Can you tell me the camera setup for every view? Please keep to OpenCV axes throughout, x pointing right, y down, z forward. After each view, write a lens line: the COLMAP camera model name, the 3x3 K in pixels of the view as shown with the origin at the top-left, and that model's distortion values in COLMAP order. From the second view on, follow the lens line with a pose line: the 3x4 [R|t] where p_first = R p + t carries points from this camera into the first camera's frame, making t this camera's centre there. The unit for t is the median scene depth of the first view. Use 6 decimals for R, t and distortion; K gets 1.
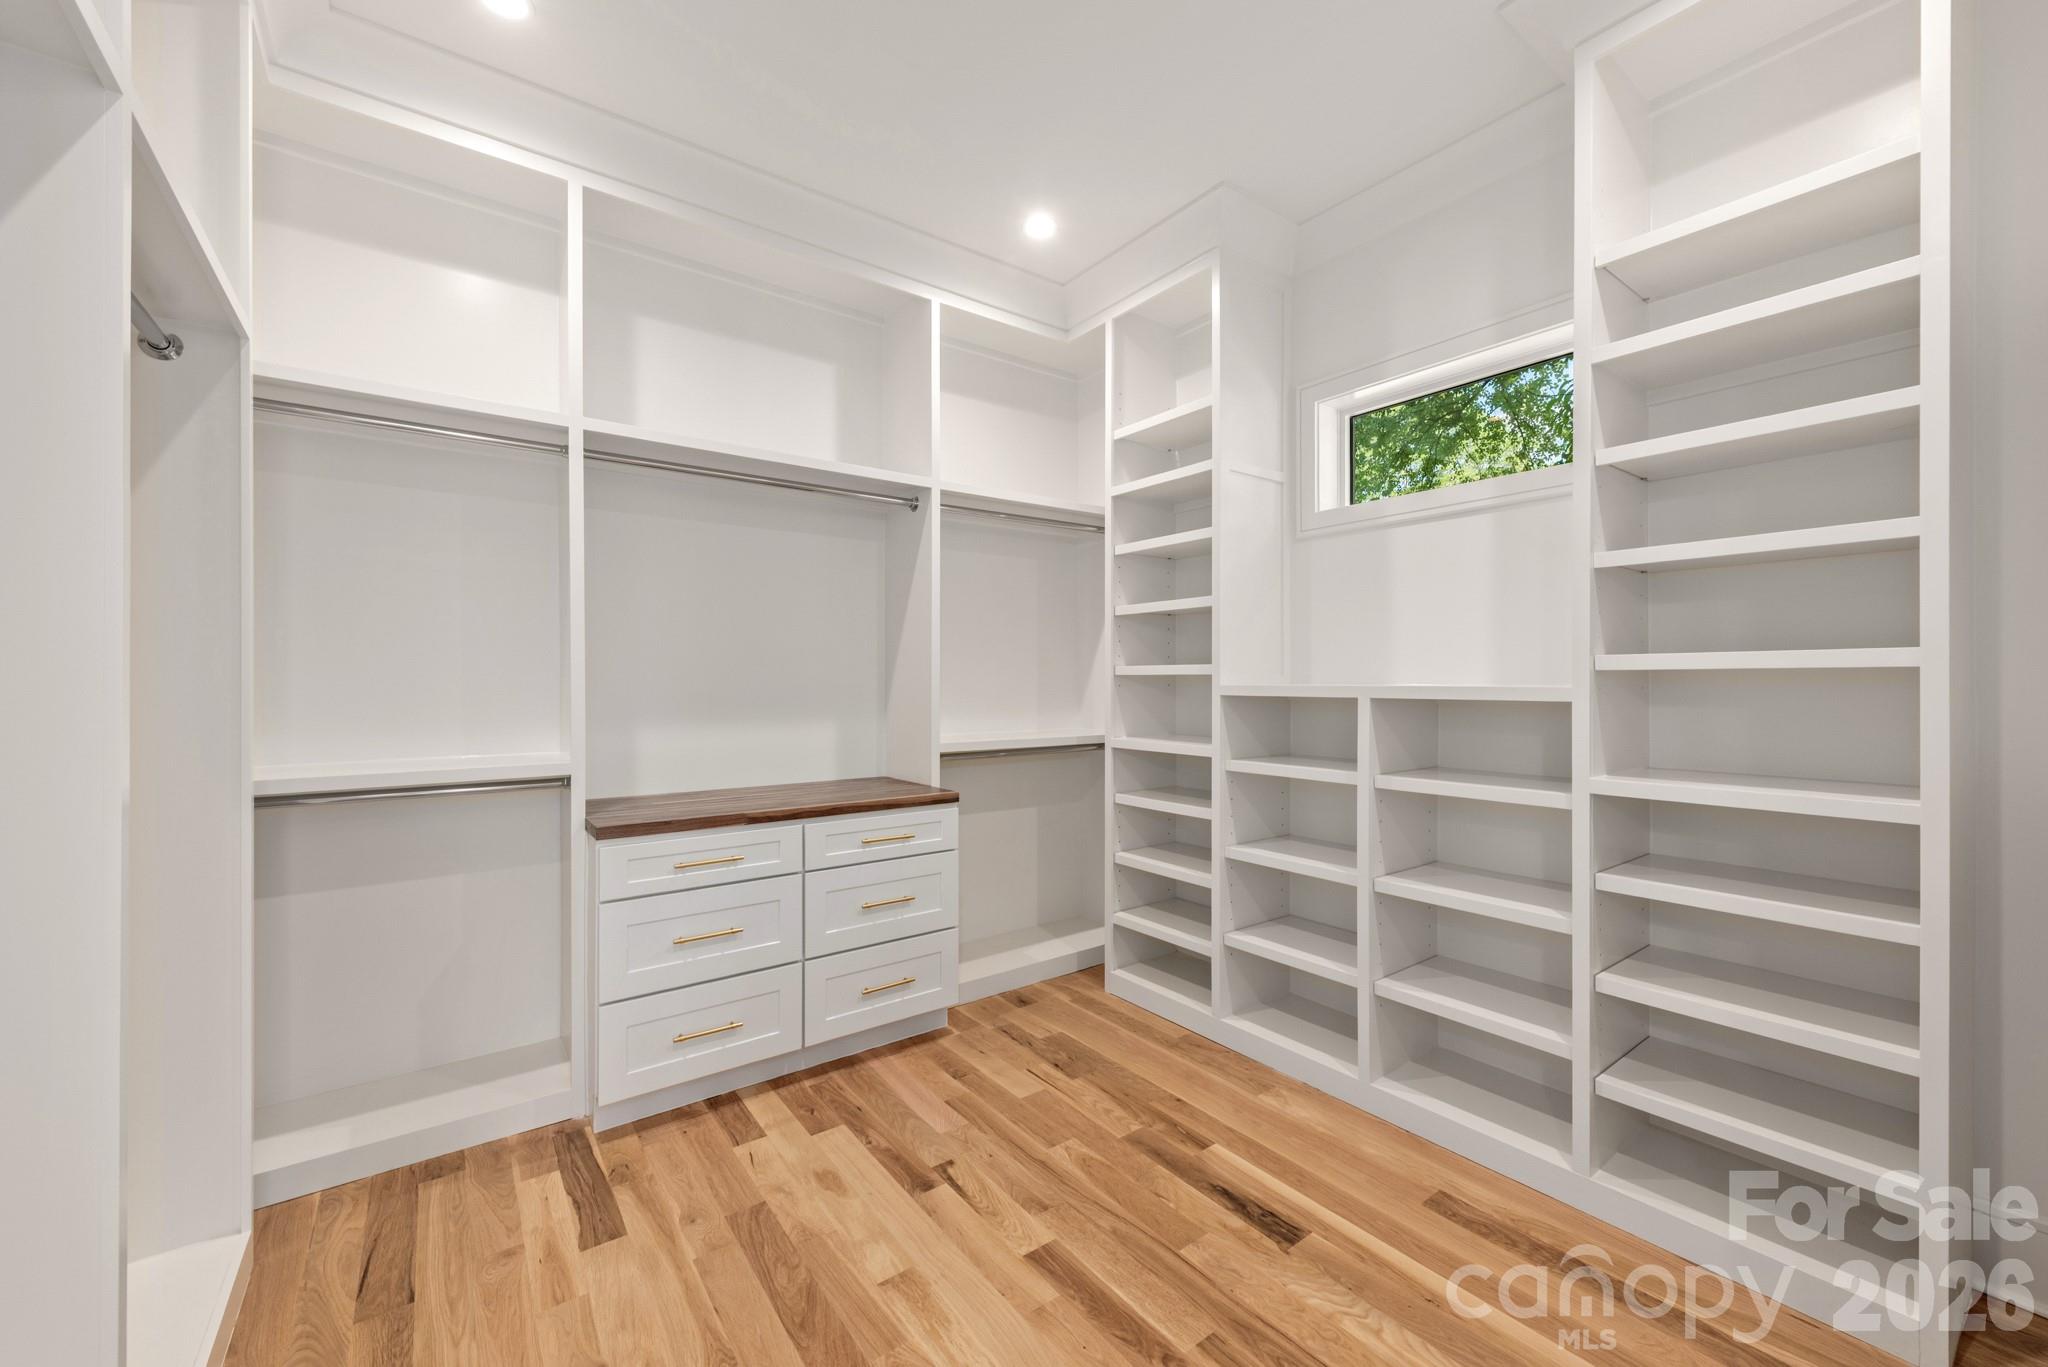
lens RADIAL K [[797.2, 0, 1024.5], [0, 797.2, 682.7], [0, 0, 1]] dist [0.006771, -0.002525]
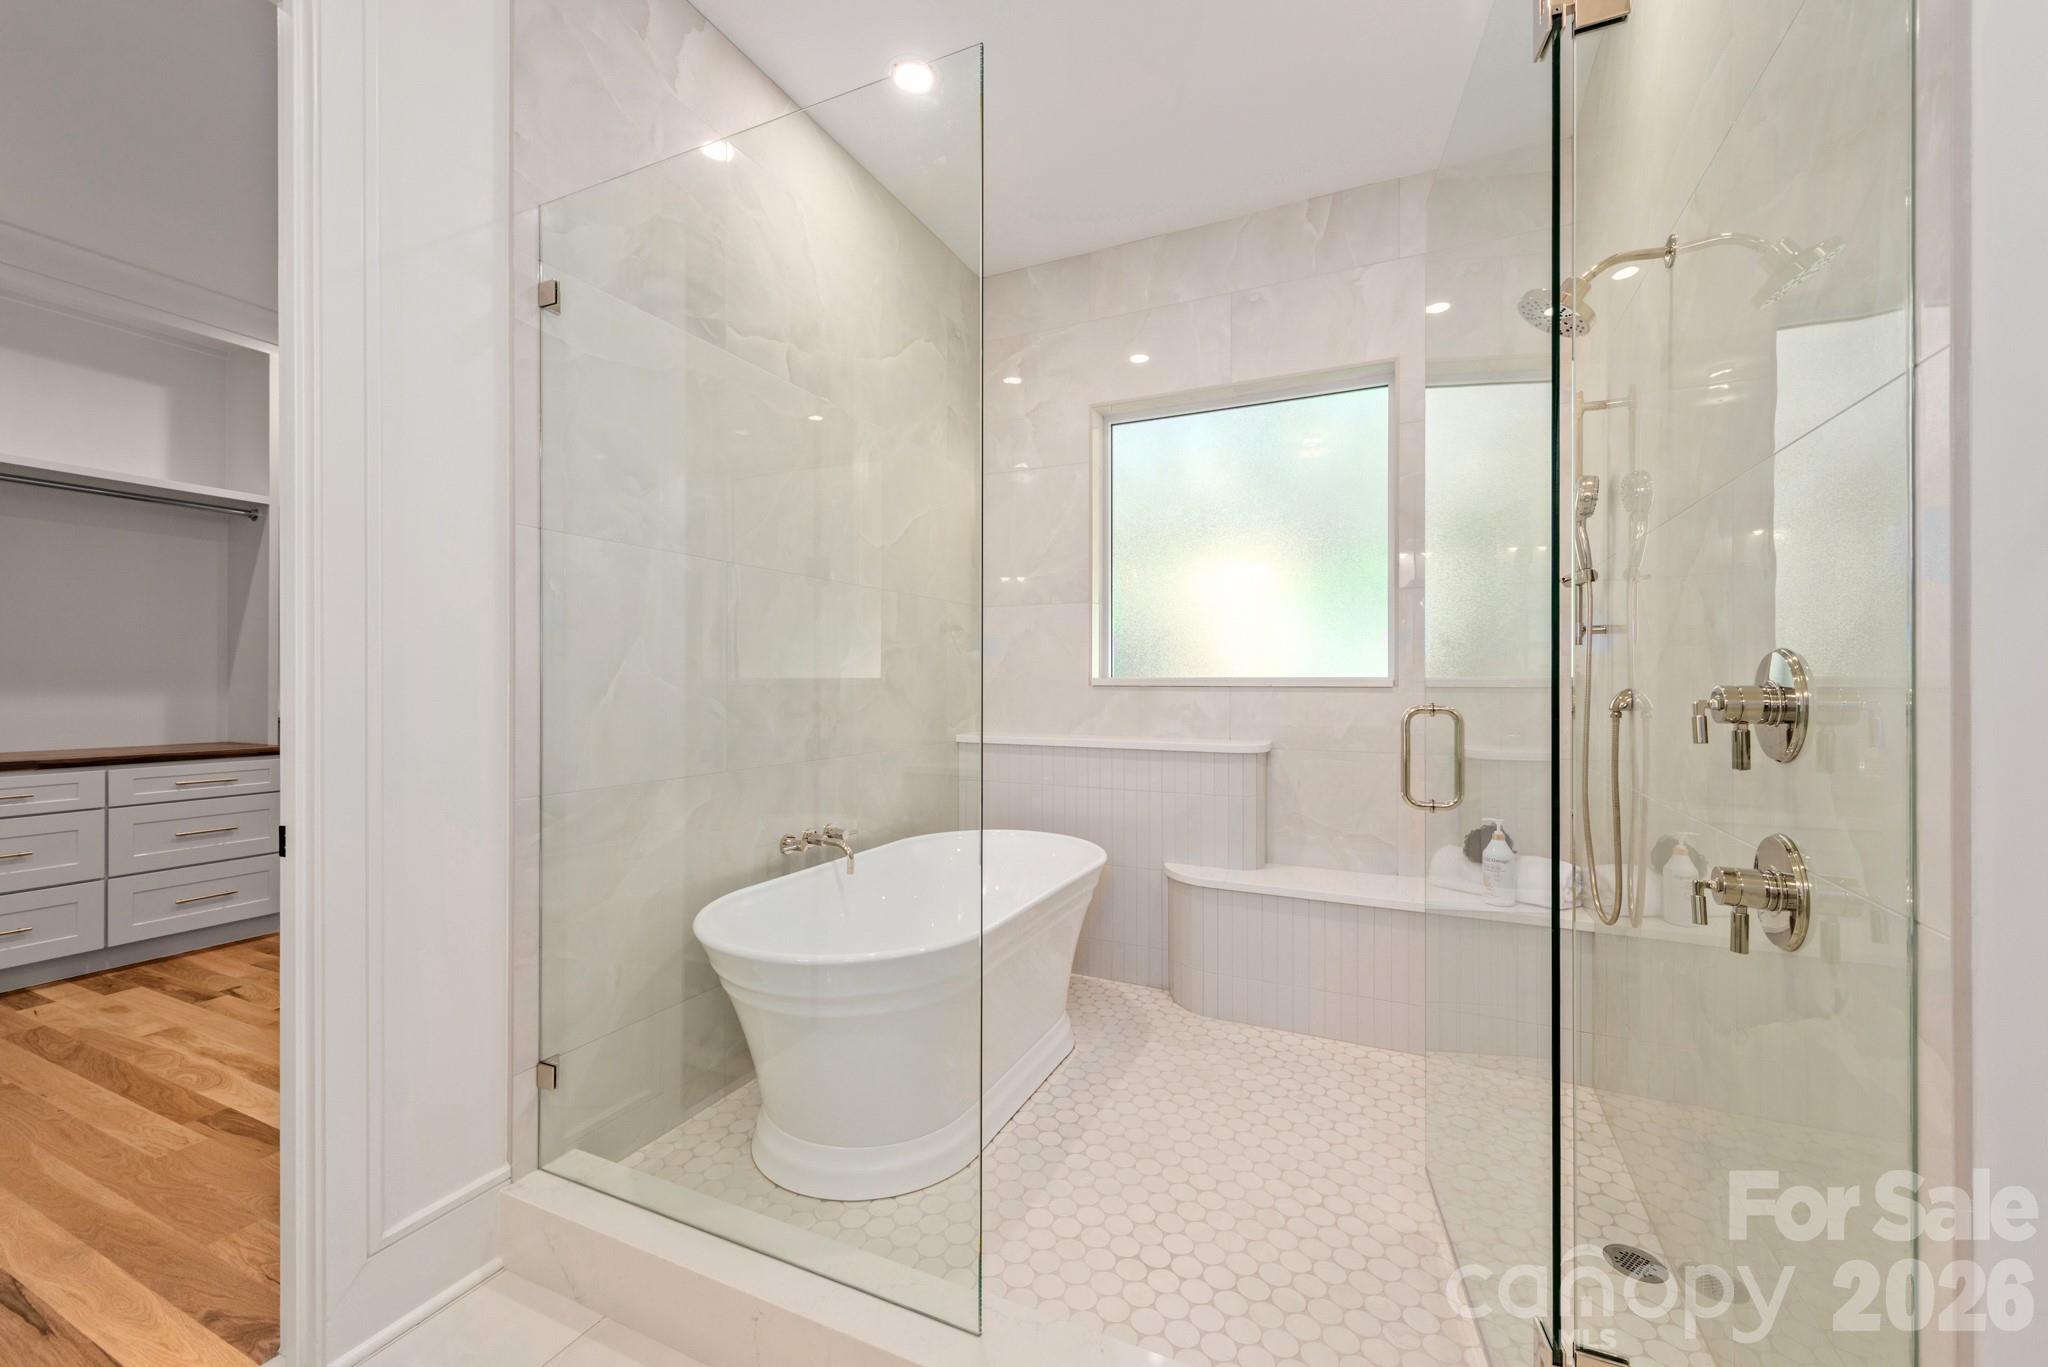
lens RADIAL K [[797.2, 0, 1029.9], [0, 797.2, 678.5], [0, 0, 1]] dist [0.006771, -0.002525]
pose [[0.874149, 0.001494, 0.485655, 0.422703], [0.000504, 0.999992, -0.003983, 0.043336], [-0.485657, 0.003726, 0.874142, -0.897133]]
